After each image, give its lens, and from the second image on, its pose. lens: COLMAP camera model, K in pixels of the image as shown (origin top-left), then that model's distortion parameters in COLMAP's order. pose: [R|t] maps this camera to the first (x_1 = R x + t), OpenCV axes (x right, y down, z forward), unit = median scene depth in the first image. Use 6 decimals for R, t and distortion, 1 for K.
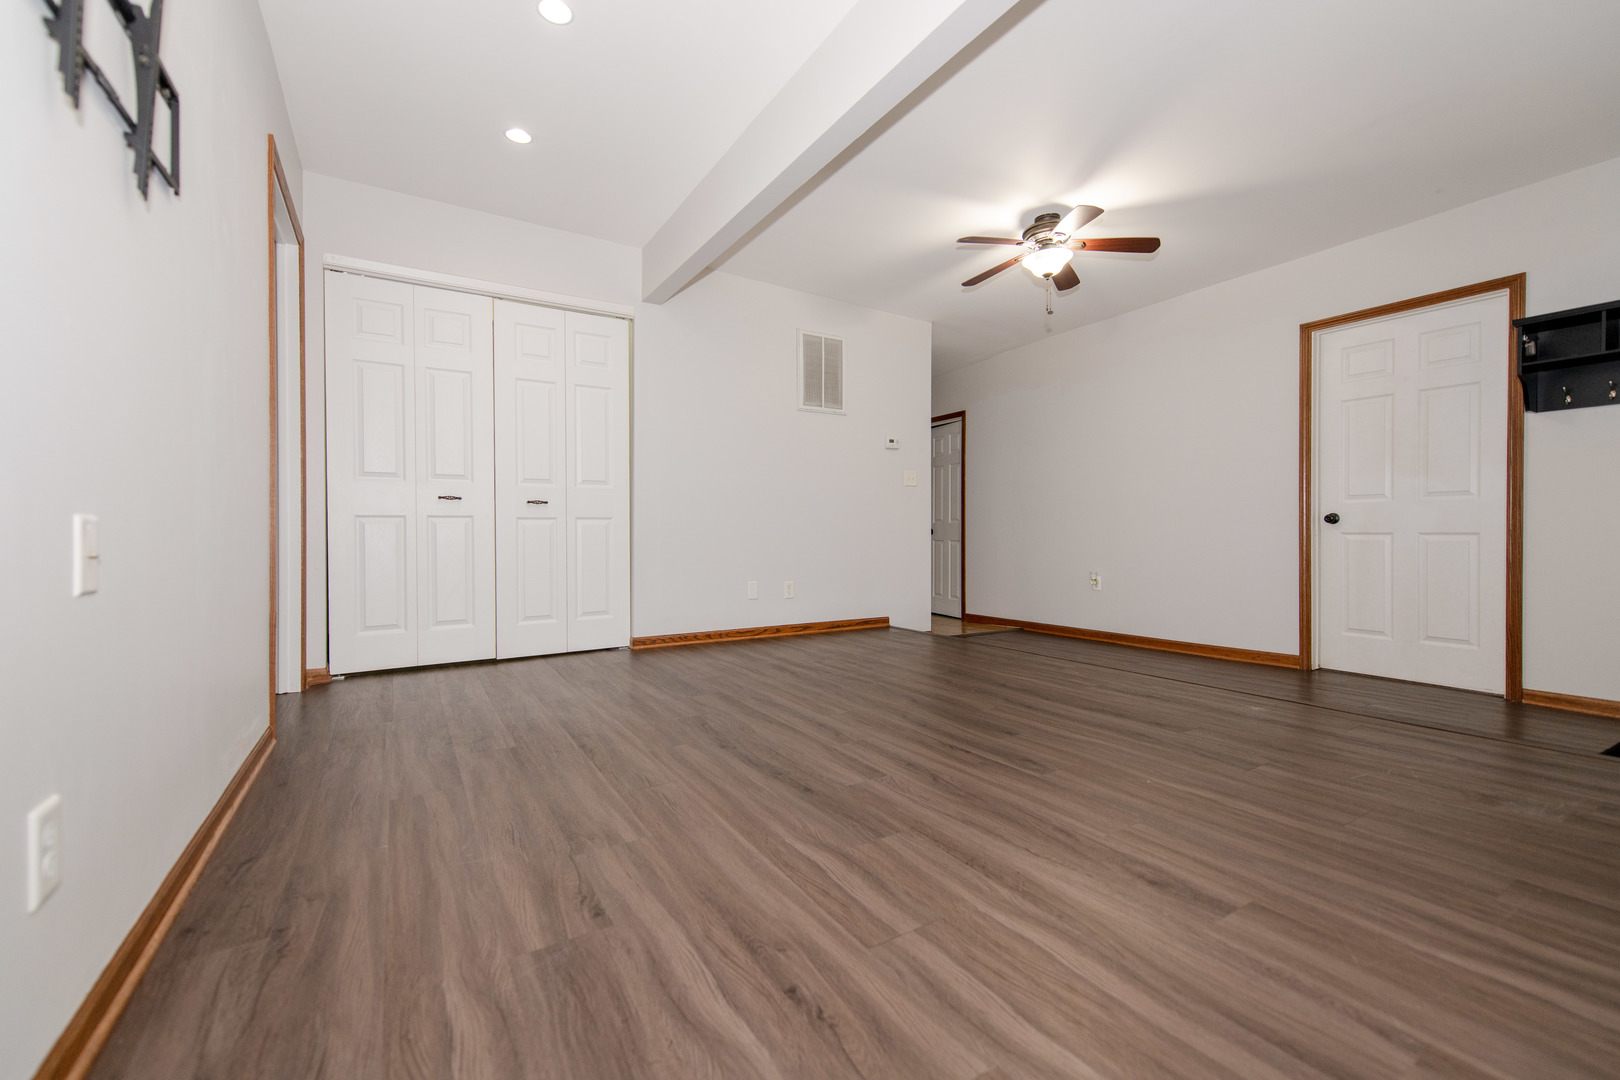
lens RADIAL K [[681.9, 0, 802.9], [0, 681.9, 530.0], [0, 0, 1]] dist [0.012293, -0.000491]
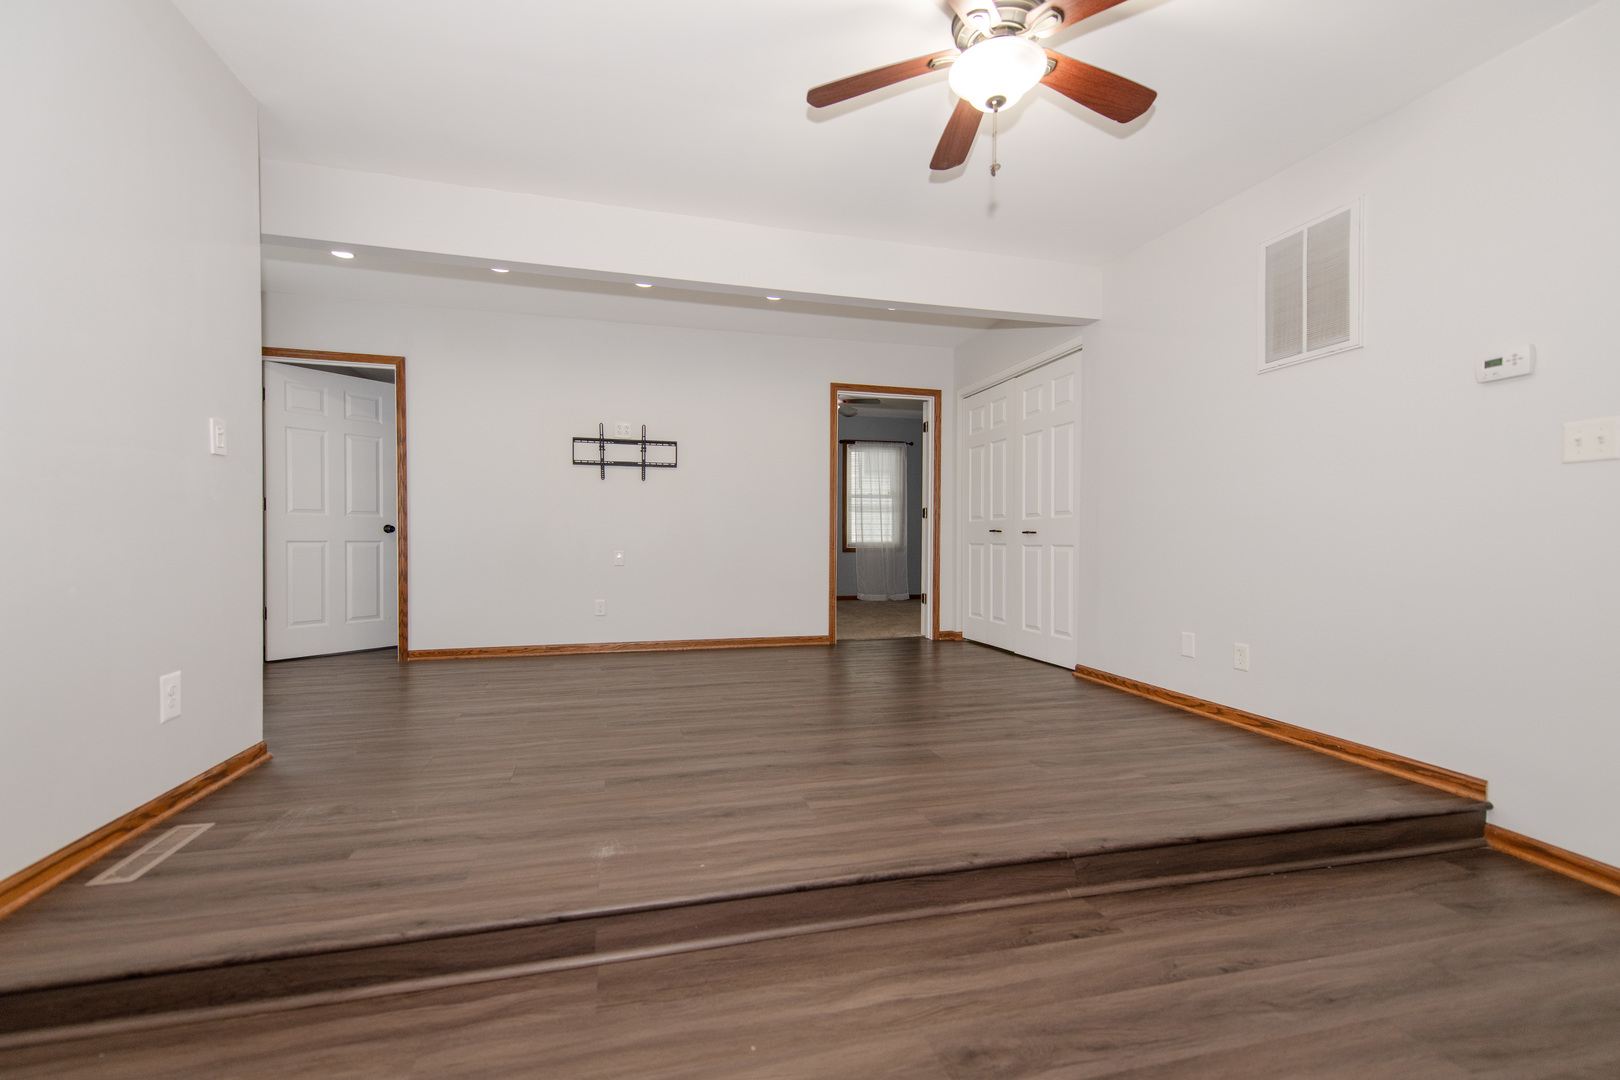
lens RADIAL K [[660.9, 0, 810.0], [0, 660.9, 540.0], [0, 0, 1]] dist [0.013871, -0.000158]
pose [[-0.263095, 0.005134, -0.964756, 1.369590], [-0.004630, 0.999968, 0.006584, -0.049915], [0.964759, 0.006199, -0.263063, 1.511608]]
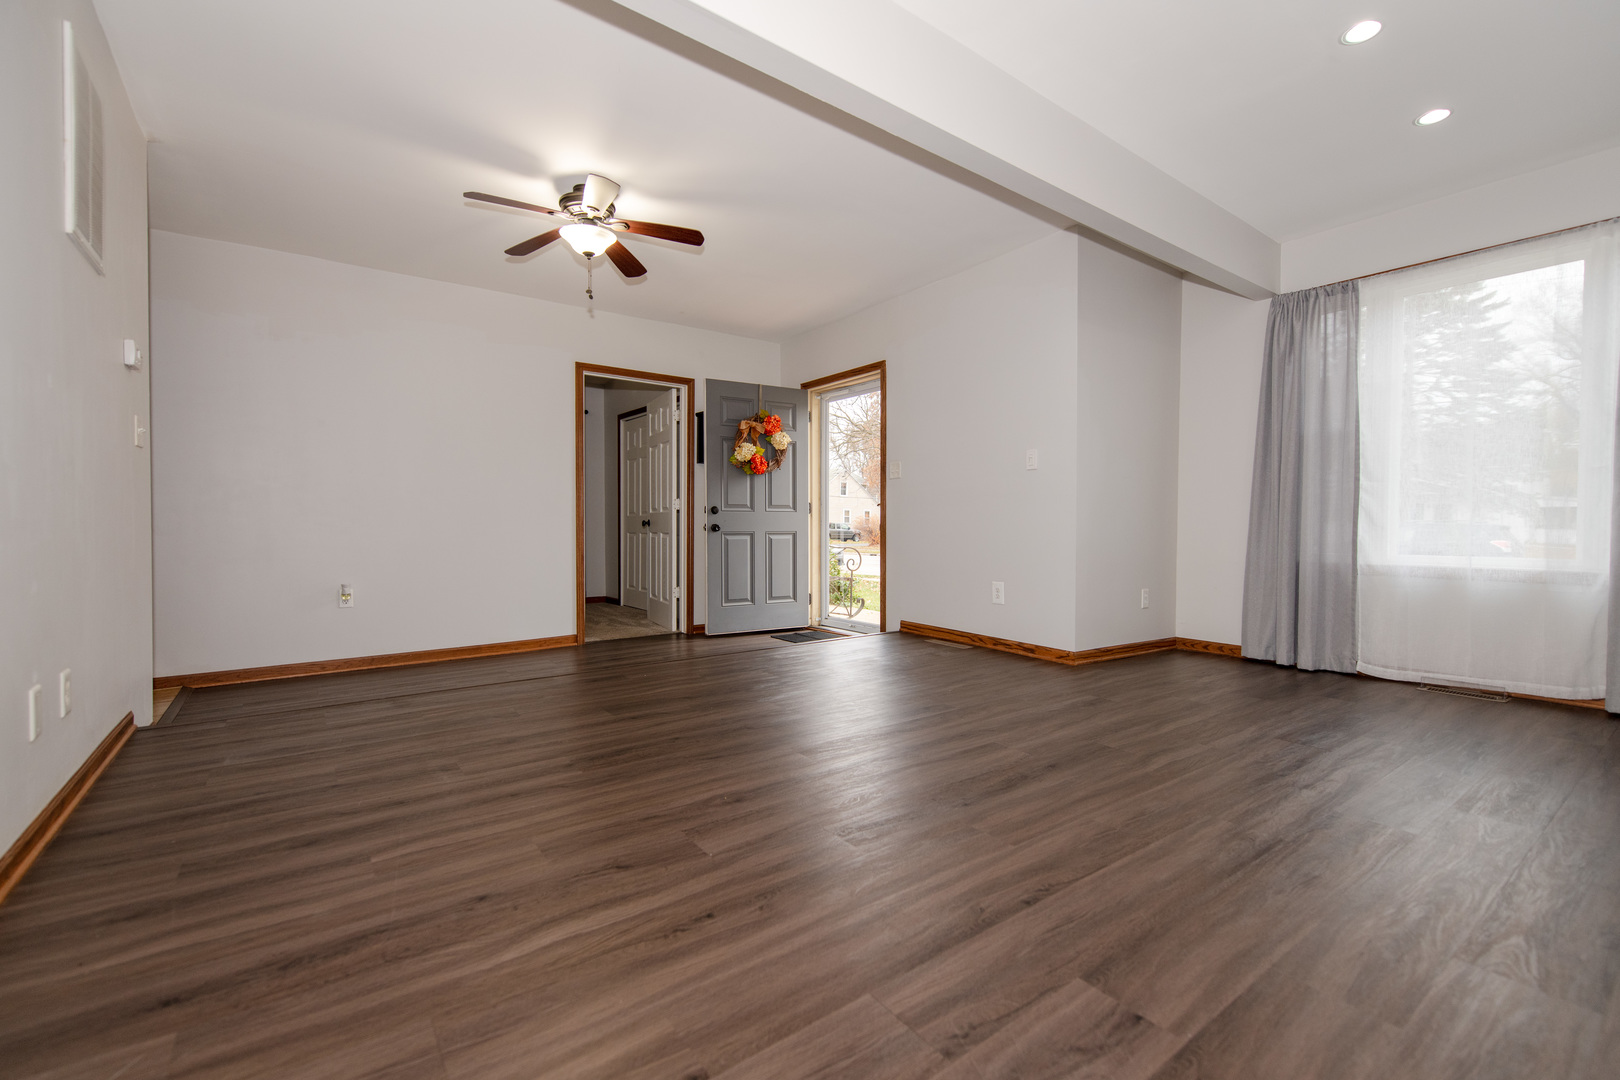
lens RADIAL K [[681.9, 0, 802.9], [0, 681.9, 530.0], [0, 0, 1]] dist [0.012293, -0.000491]
pose [[-0.088425, -0.008705, 0.996045, -0.879258], [-0.005887, 0.999949, 0.008217, -0.022851], [-0.996065, -0.005137, -0.088472, 1.206113]]
